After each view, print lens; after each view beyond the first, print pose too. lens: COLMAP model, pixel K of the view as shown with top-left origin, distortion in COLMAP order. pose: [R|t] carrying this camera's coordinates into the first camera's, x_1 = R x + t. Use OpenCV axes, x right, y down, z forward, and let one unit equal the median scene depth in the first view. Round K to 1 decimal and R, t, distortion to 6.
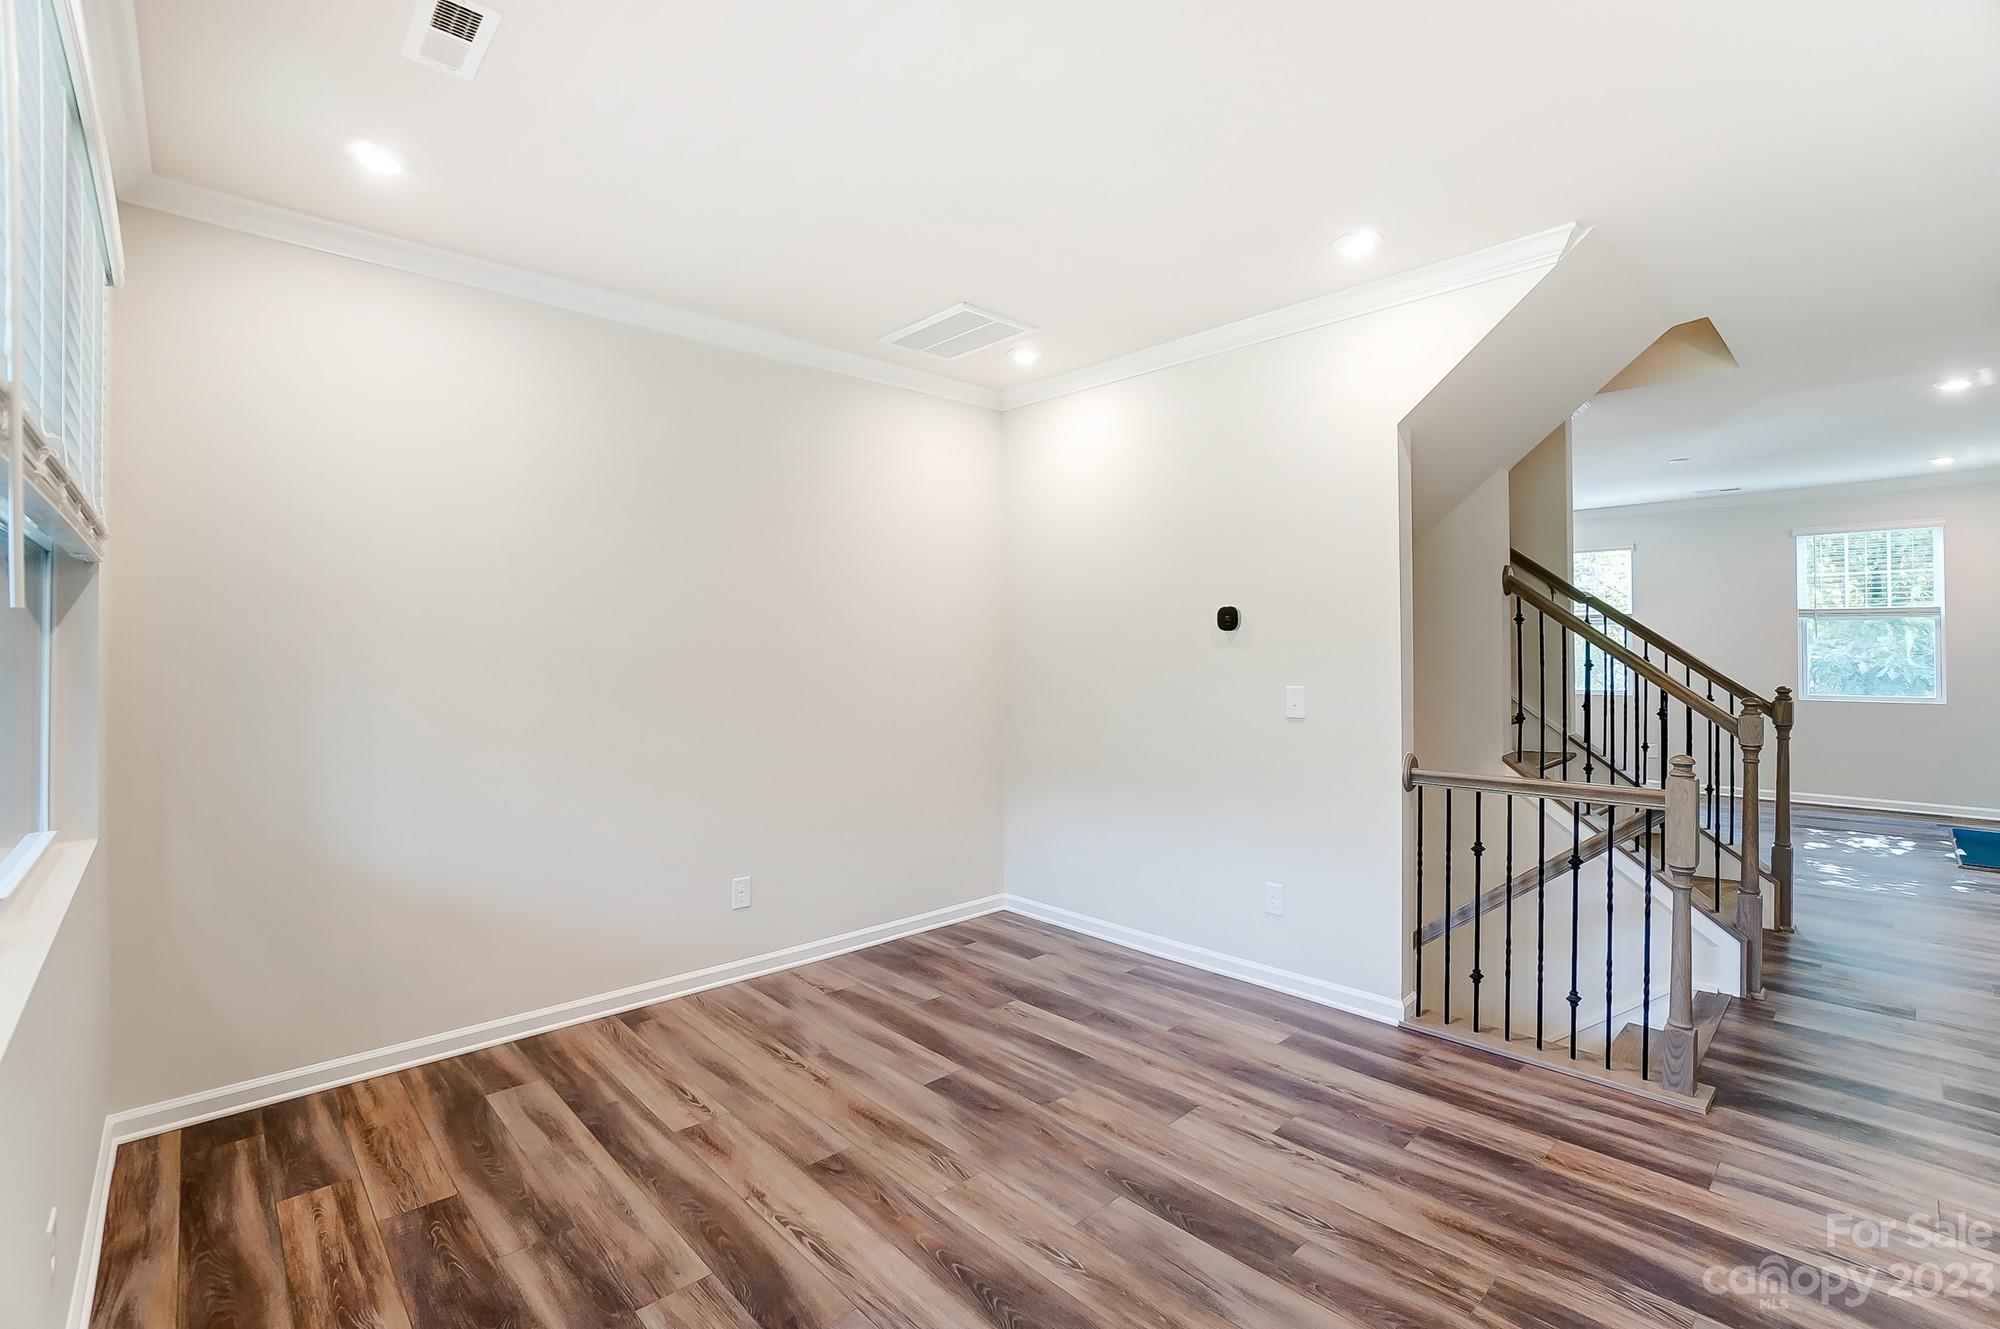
lens RADIAL K [[891.9, 0, 981.1], [0, 891.9, 664.2], [0, 0, 1]] dist [-0.072295, 0.028670]
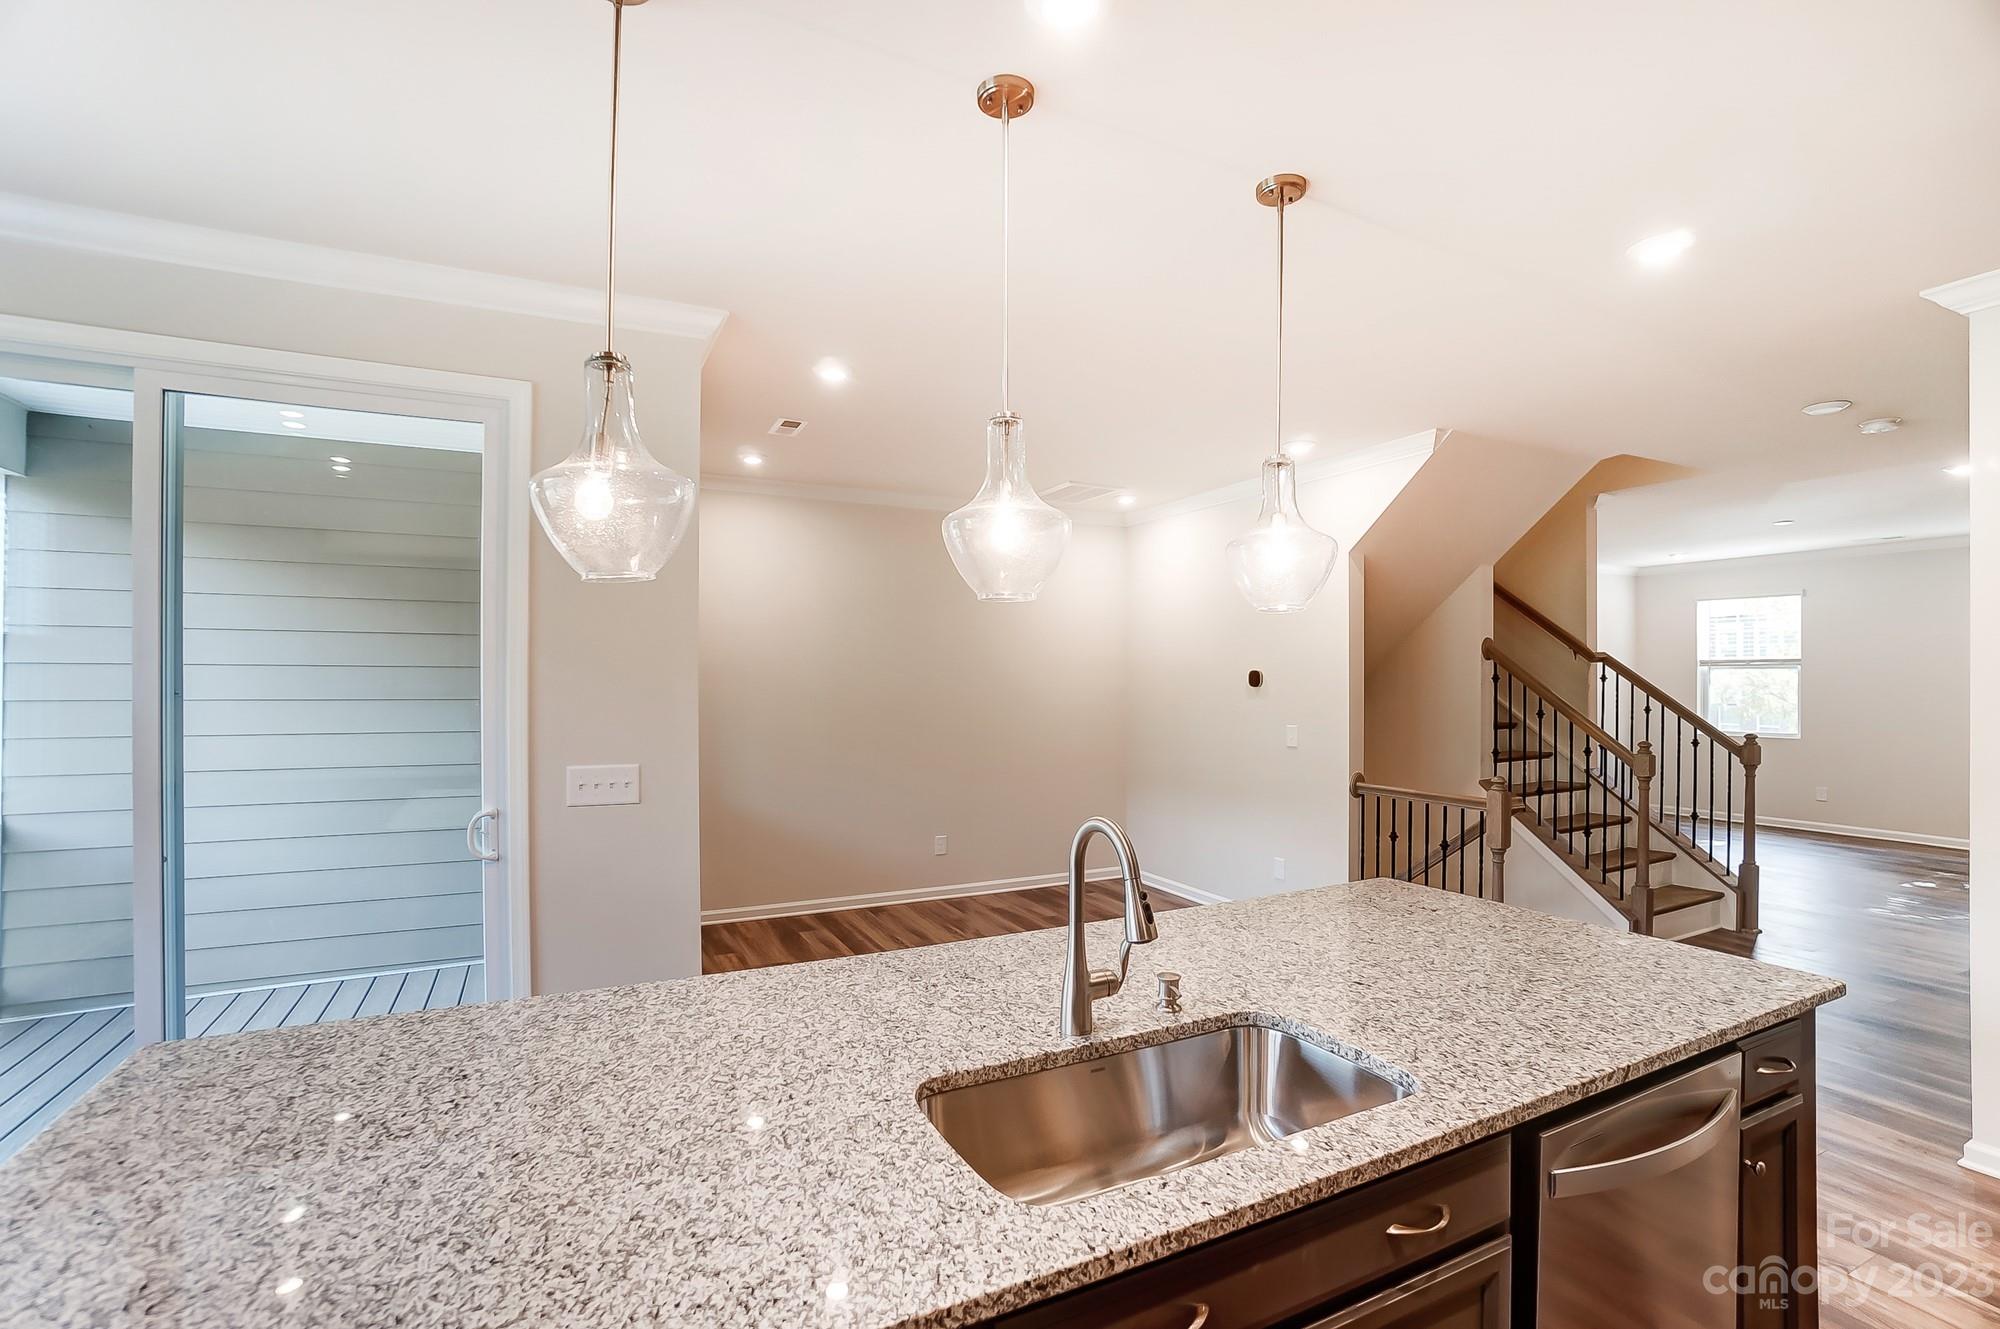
lens RADIAL K [[891.9, 0, 981.1], [0, 891.9, 664.2], [0, 0, 1]] dist [-0.072295, 0.028670]
pose [[0.955309, 0.001276, -0.295608, 0.354272], [-0.009914, 0.999566, -0.027724, -0.038089], [0.295444, 0.029416, 0.954907, -0.697161]]
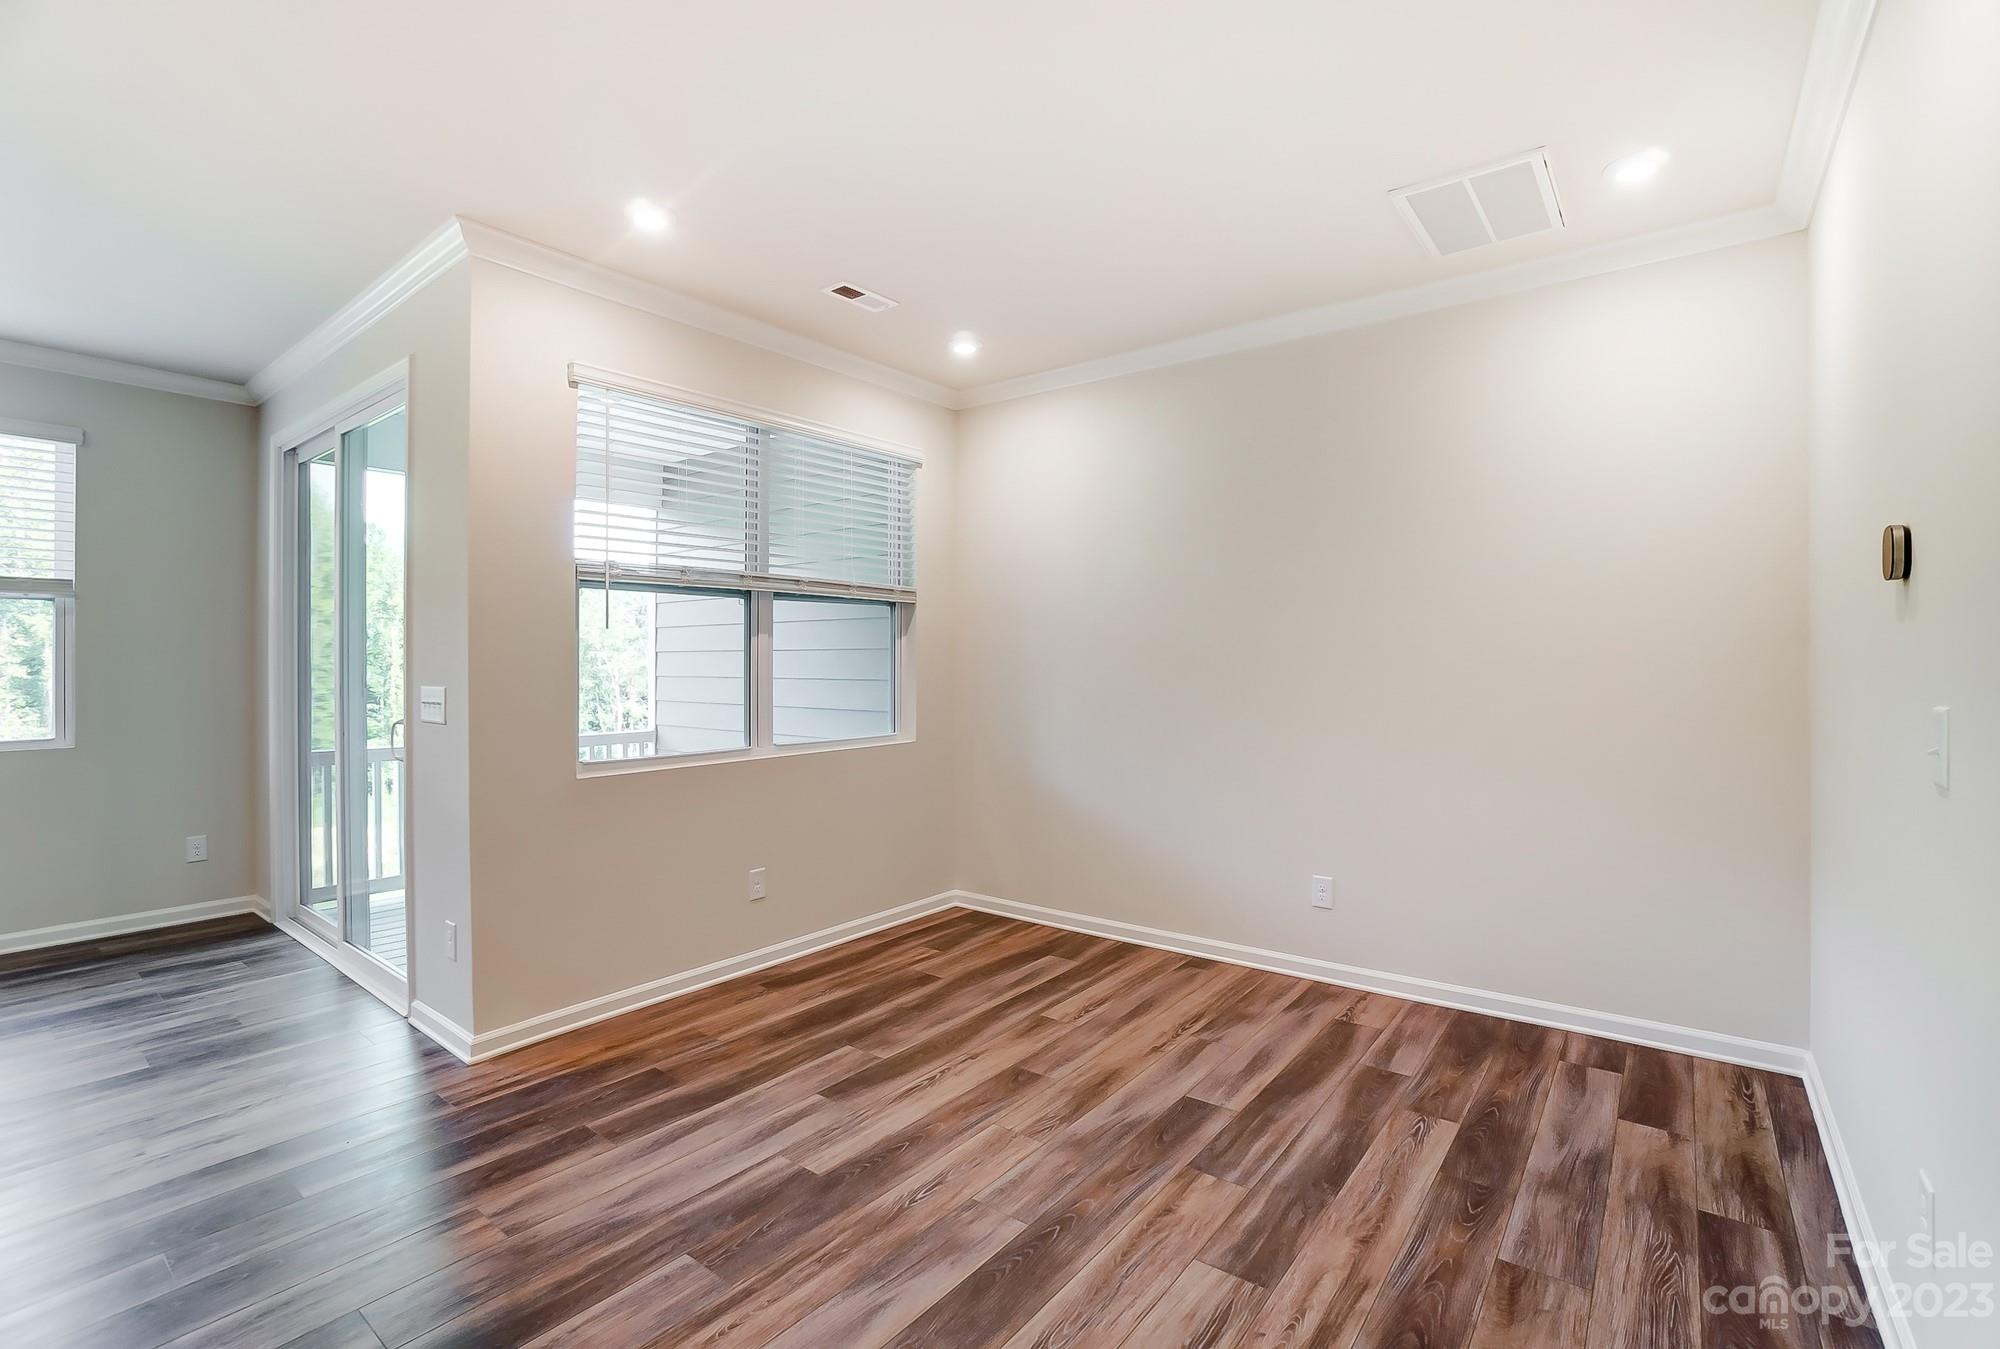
lens RADIAL K [[901.8, 0, 993.3], [0, 901.8, 662.1], [0, 0, 1]] dist [-0.032088, 0.000262]
pose [[0.162543, 0.001066, -0.986701, 0.812011], [-0.007023, 0.999975, -0.000076, 0.010825], [0.986677, 0.006942, 0.162546, 0.603045]]
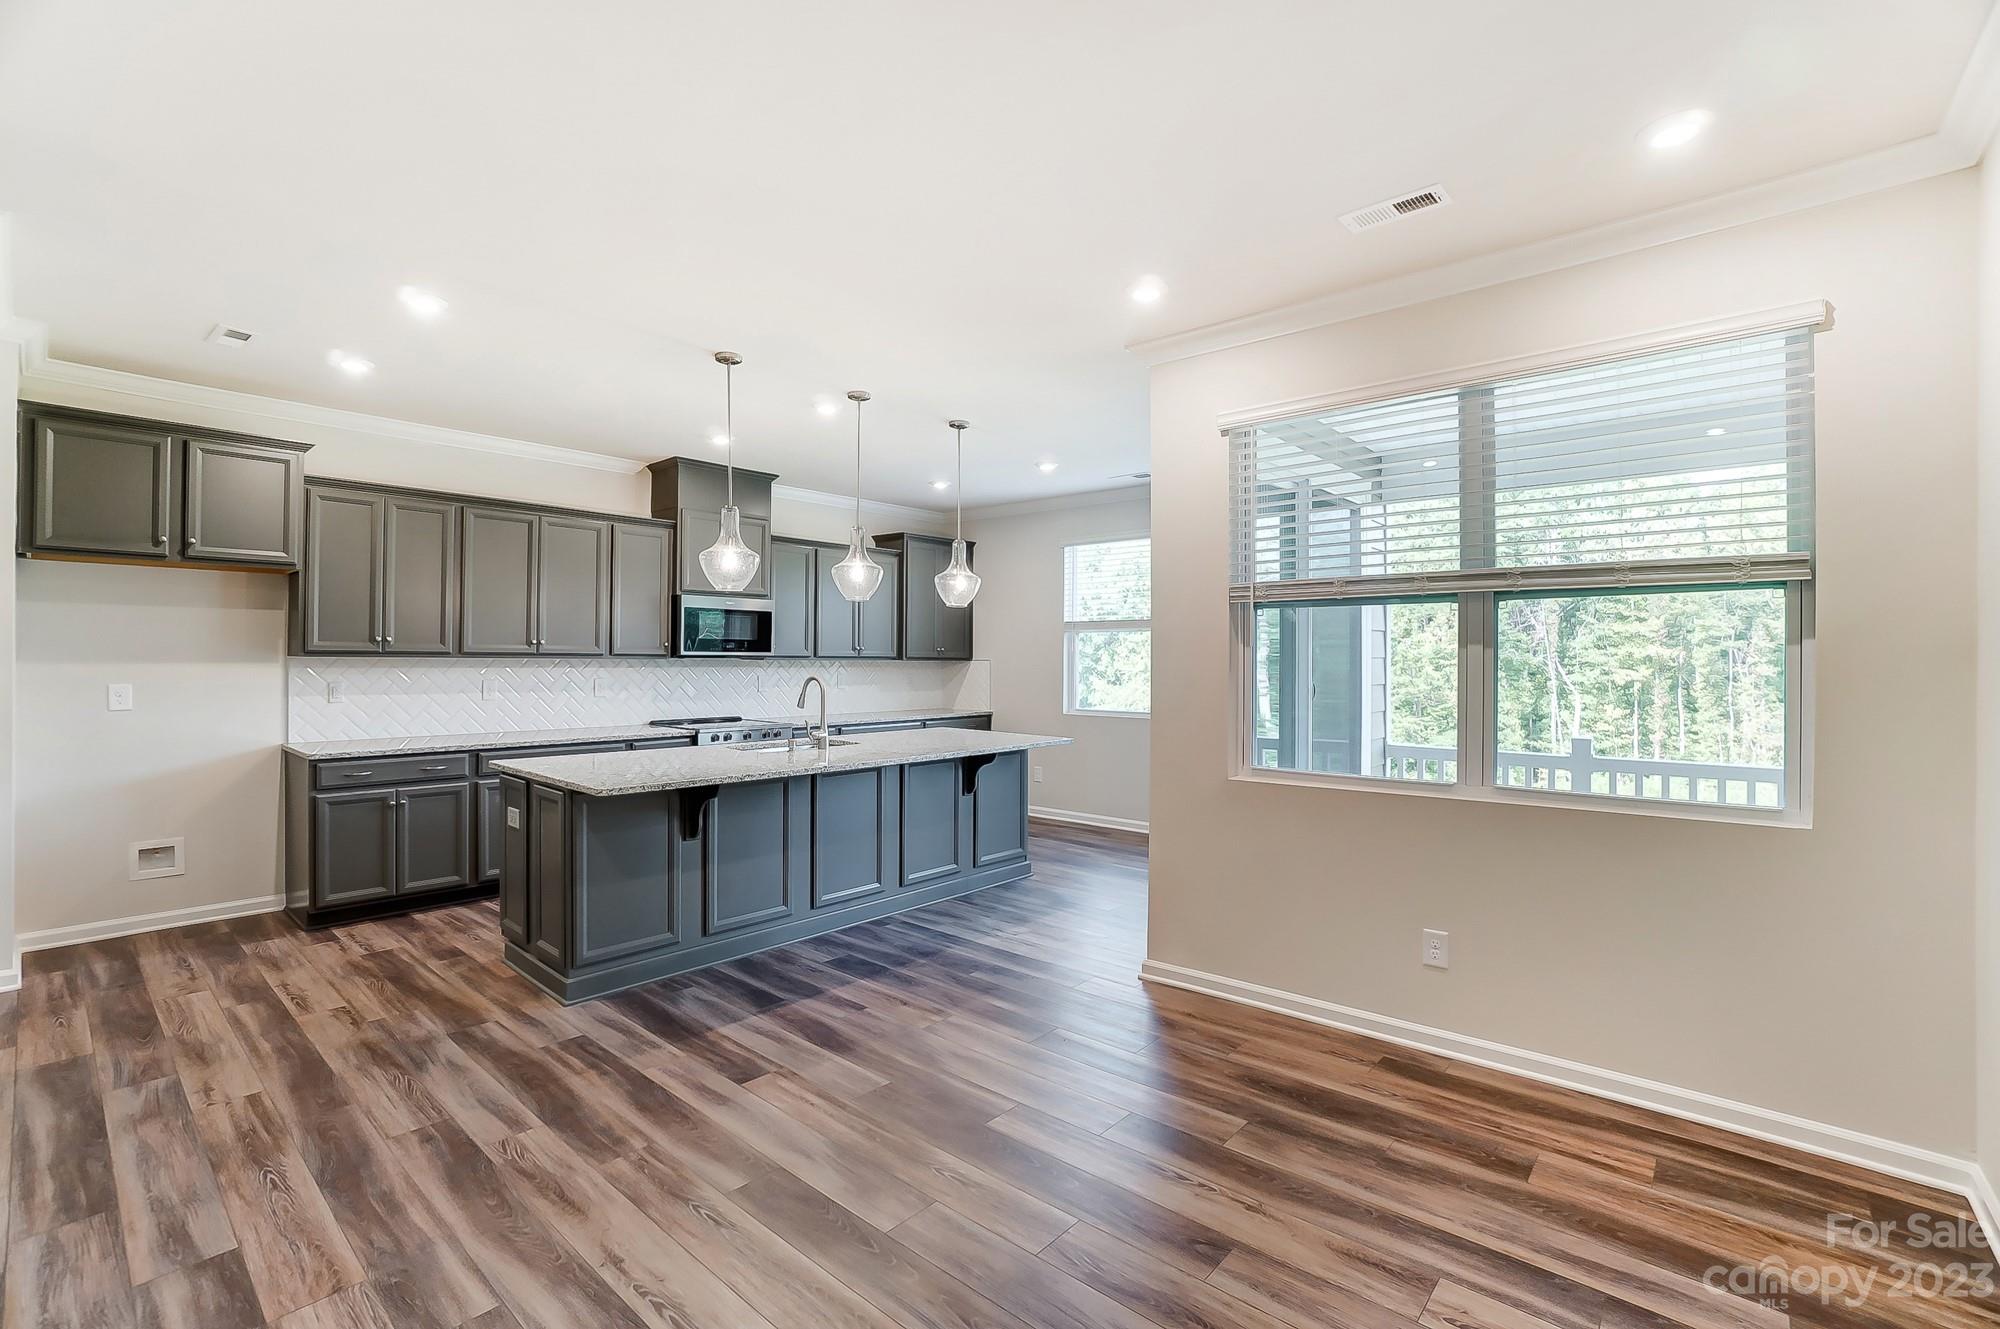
lens RADIAL K [[891.9, 0, 981.1], [0, 891.9, 664.2], [0, 0, 1]] dist [-0.072295, 0.028670]
pose [[-0.995243, -0.002137, -0.097400, 0.111501], [-0.003249, 0.999931, 0.011256, -0.013995], [0.097369, 0.011519, -0.995182, 1.455554]]
